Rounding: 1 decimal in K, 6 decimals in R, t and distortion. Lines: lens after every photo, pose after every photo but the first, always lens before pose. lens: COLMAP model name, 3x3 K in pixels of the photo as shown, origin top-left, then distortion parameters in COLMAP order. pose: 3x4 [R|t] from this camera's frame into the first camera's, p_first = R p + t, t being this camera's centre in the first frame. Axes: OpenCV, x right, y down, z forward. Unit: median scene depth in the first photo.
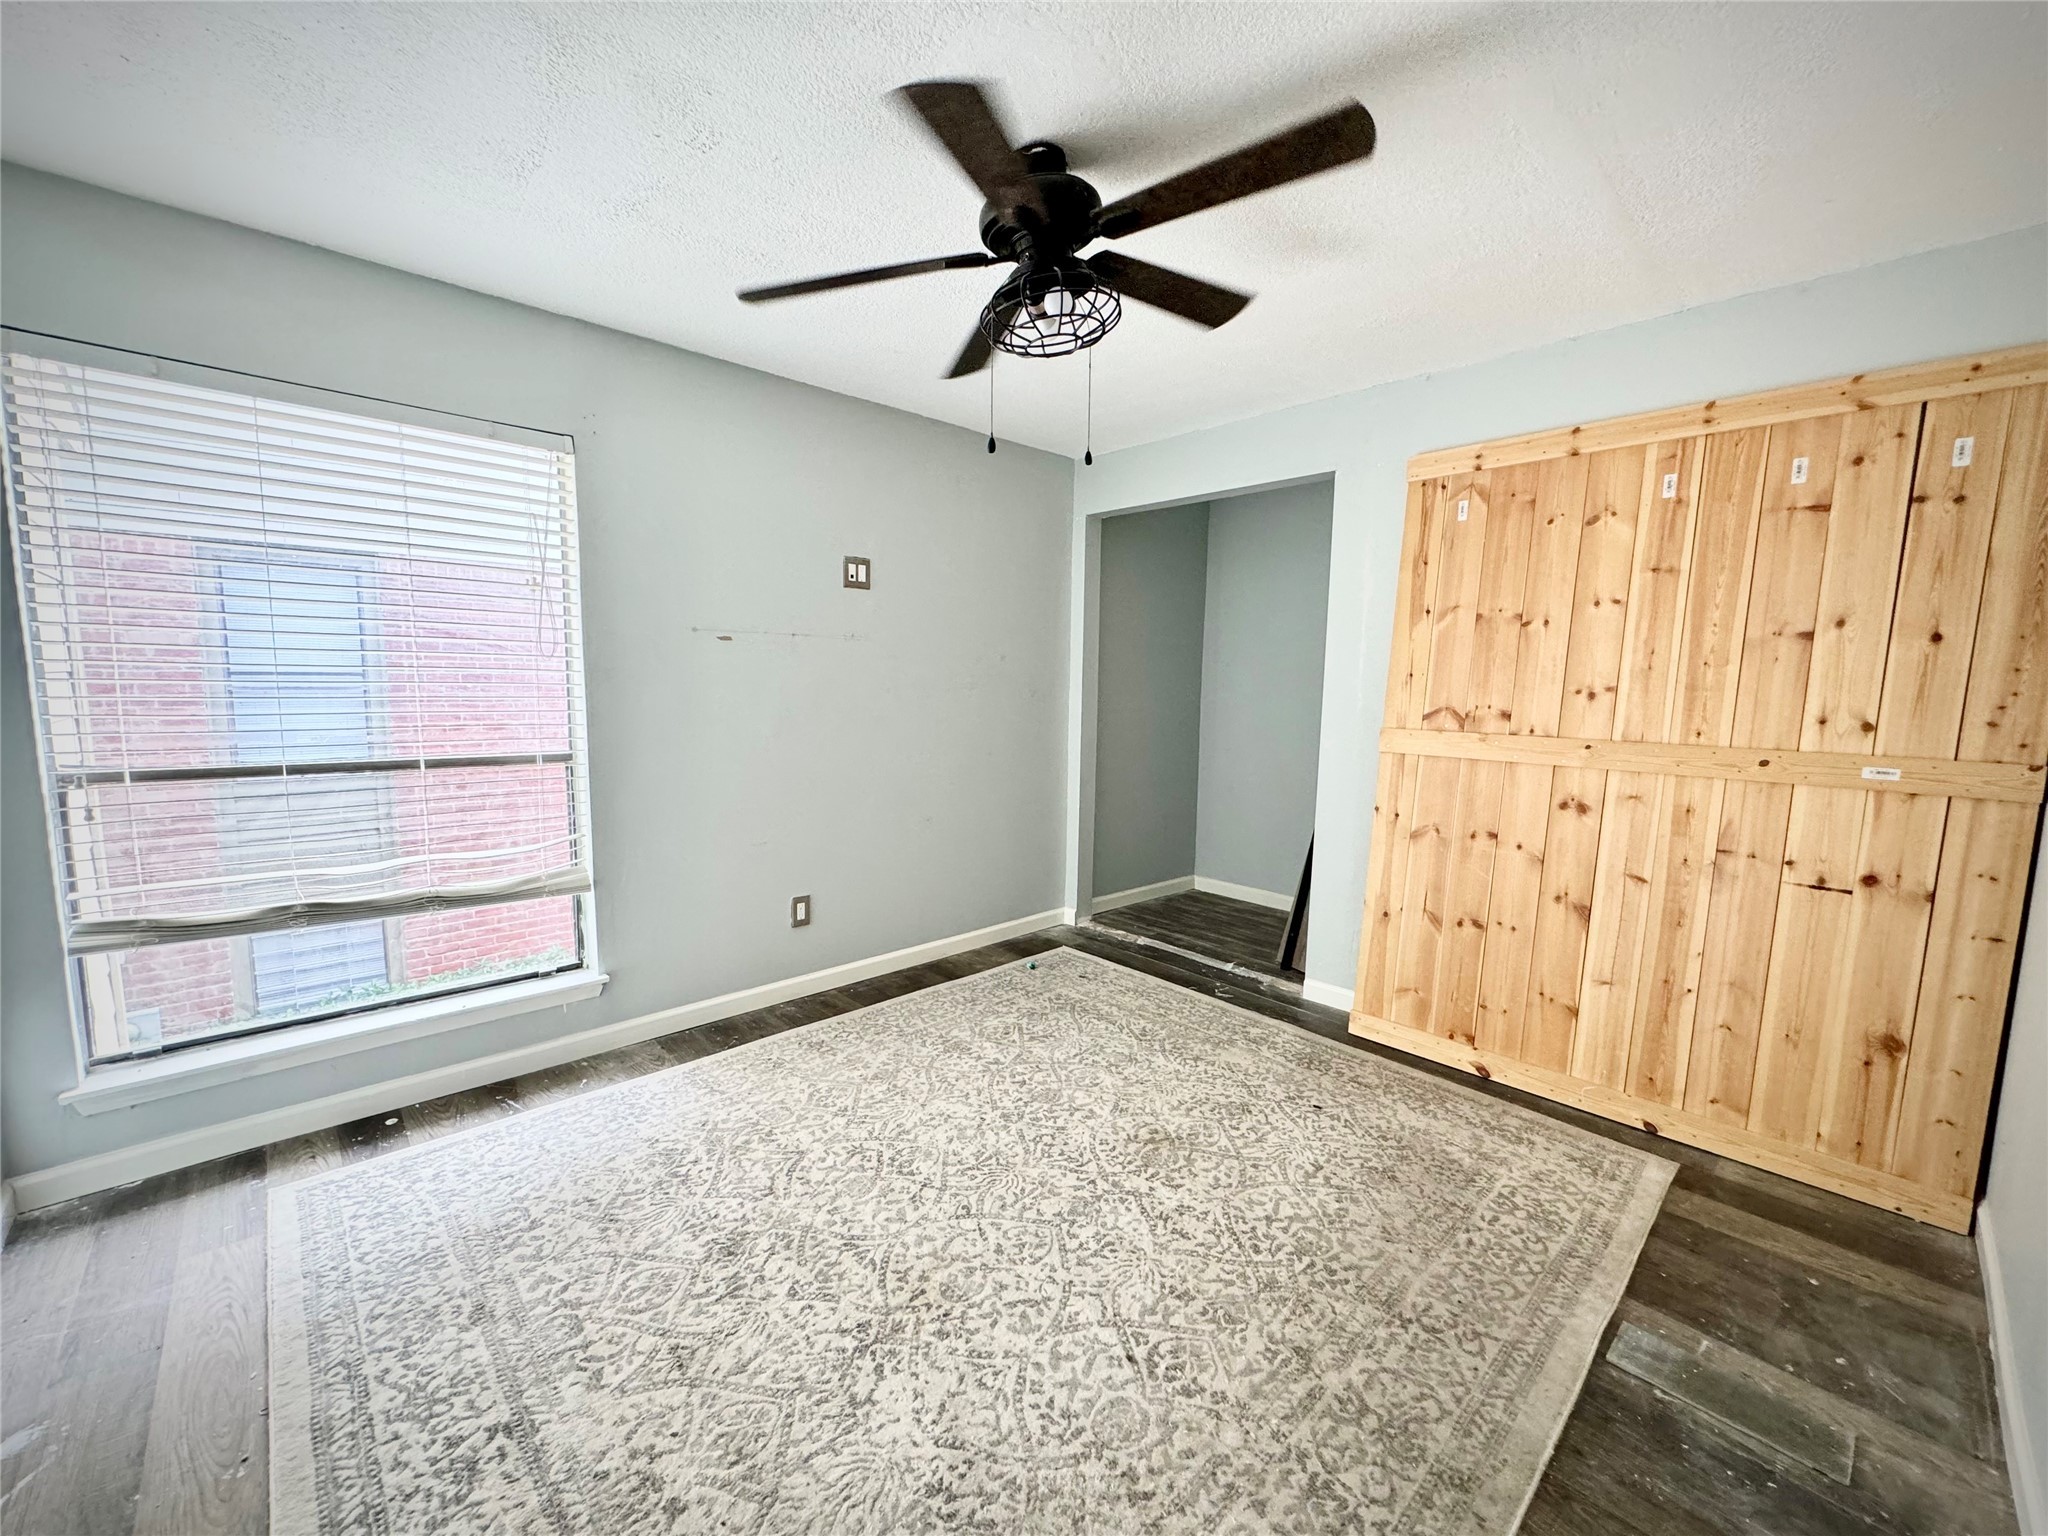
lens RADIAL K [[817.7, 0, 1022.7], [0, 817.7, 775.7], [0, 0, 1]] dist [-0.003031, 0.000150]
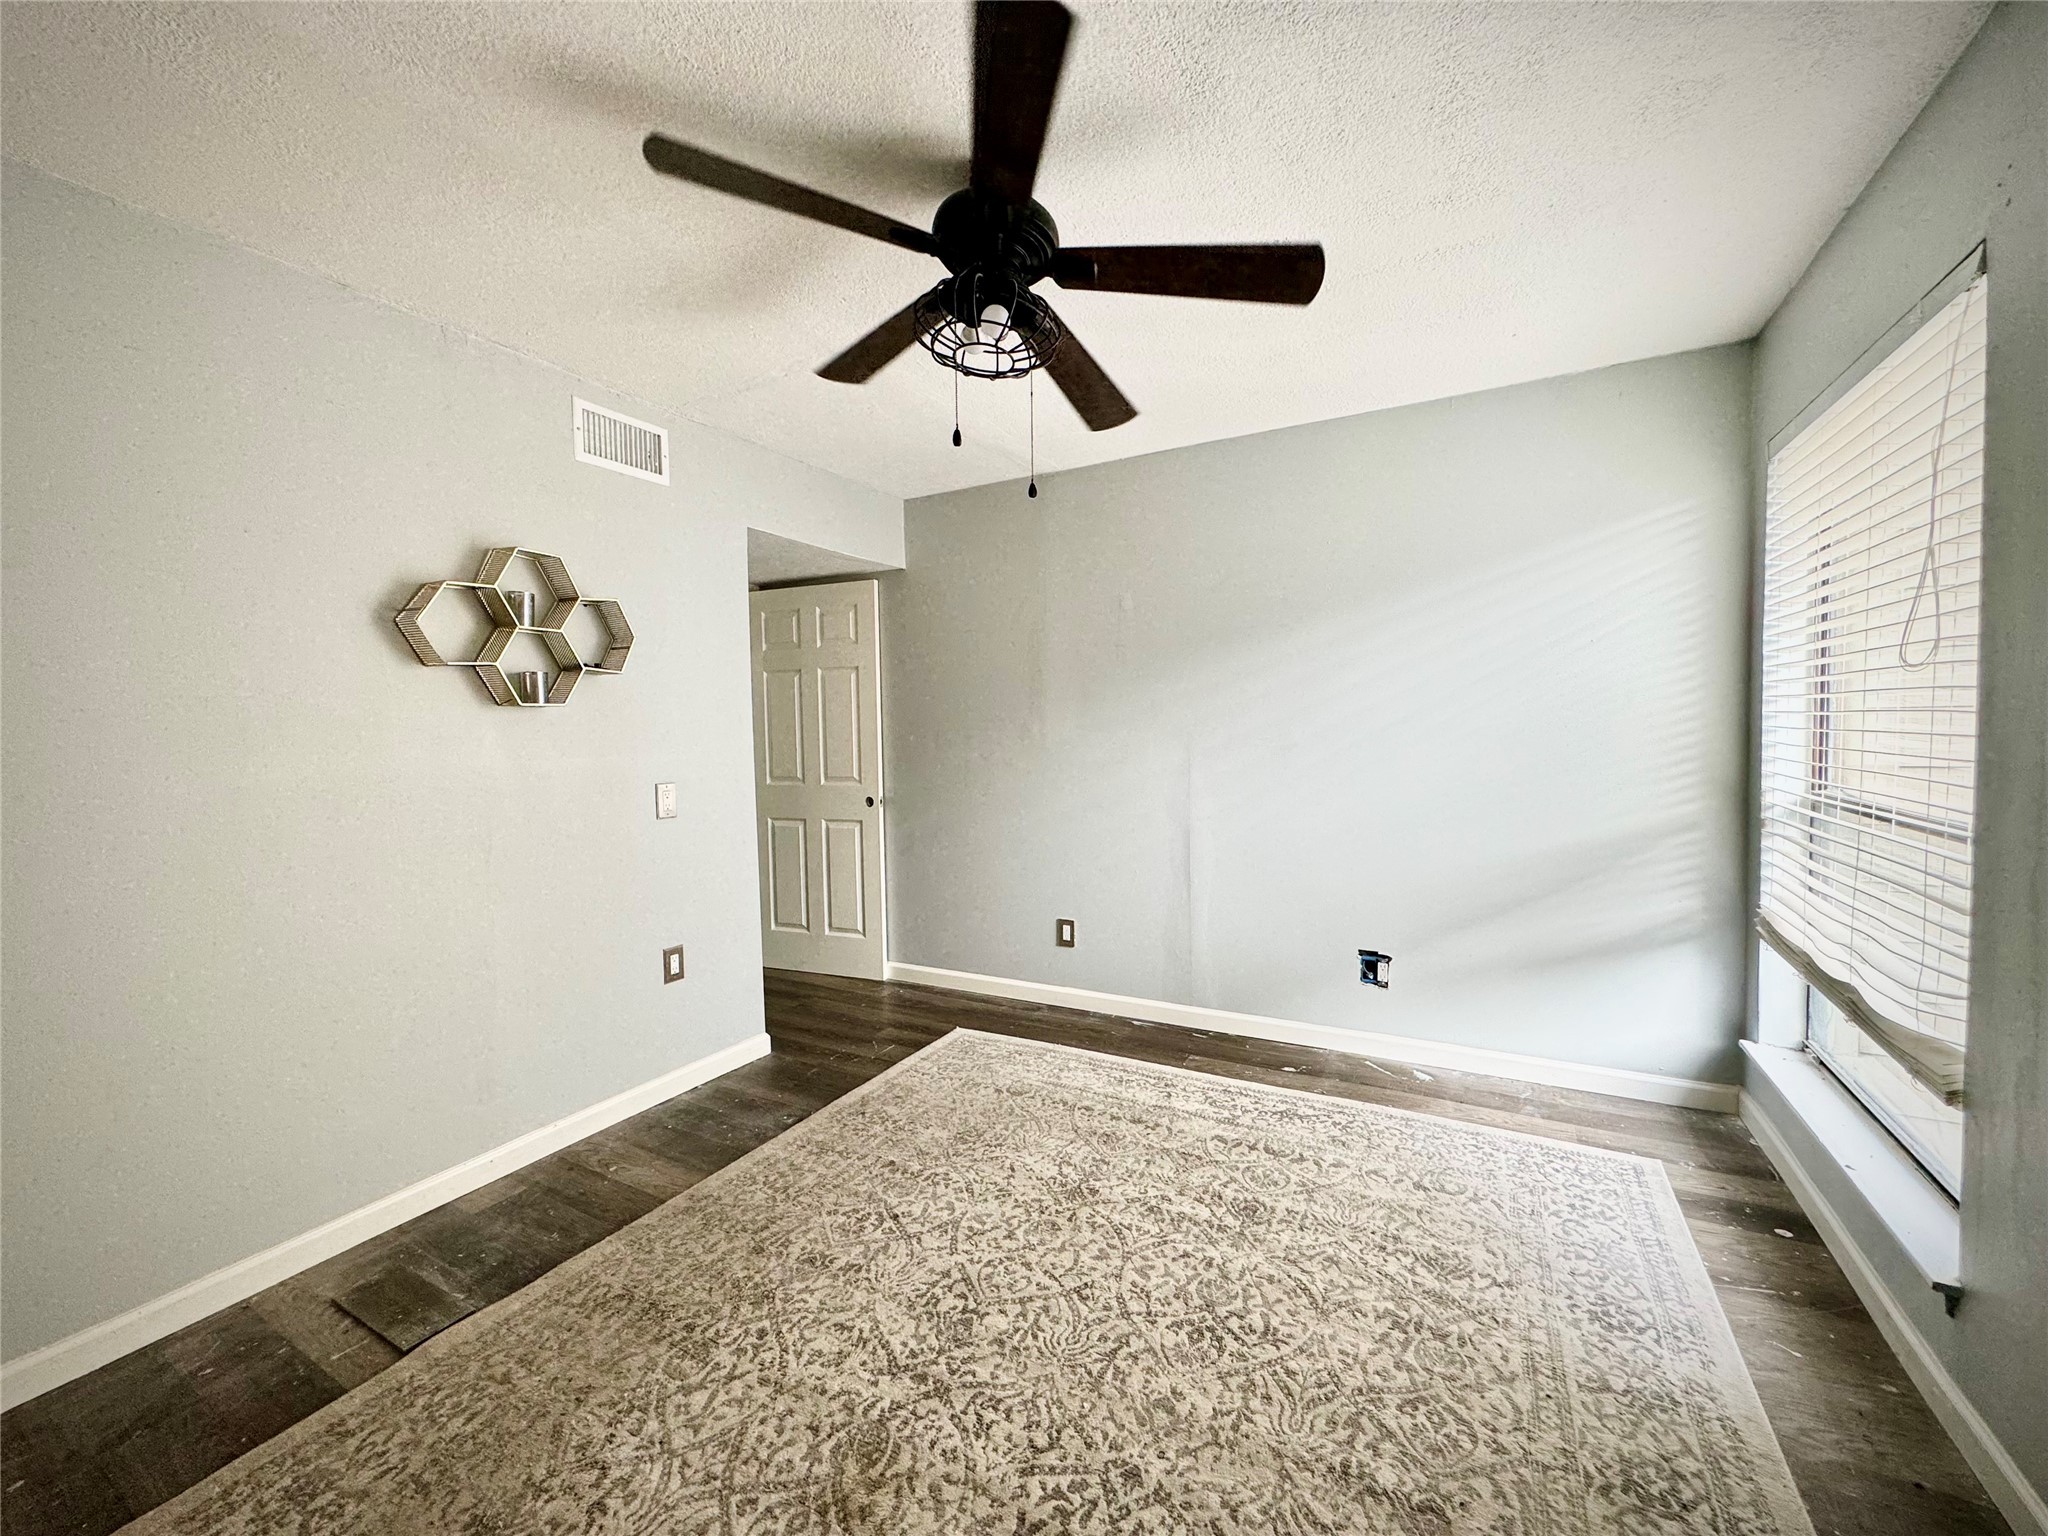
lens RADIAL K [[817.7, 0, 1023.2], [0, 817.7, 763.3], [0, 0, 1]] dist [-0.003031, 0.000150]
pose [[-0.952039, 0.016908, -0.305509, 0.281718], [-0.031569, 0.987716, 0.153040, -0.200676], [0.304344, 0.155344, -0.939810, 1.886739]]
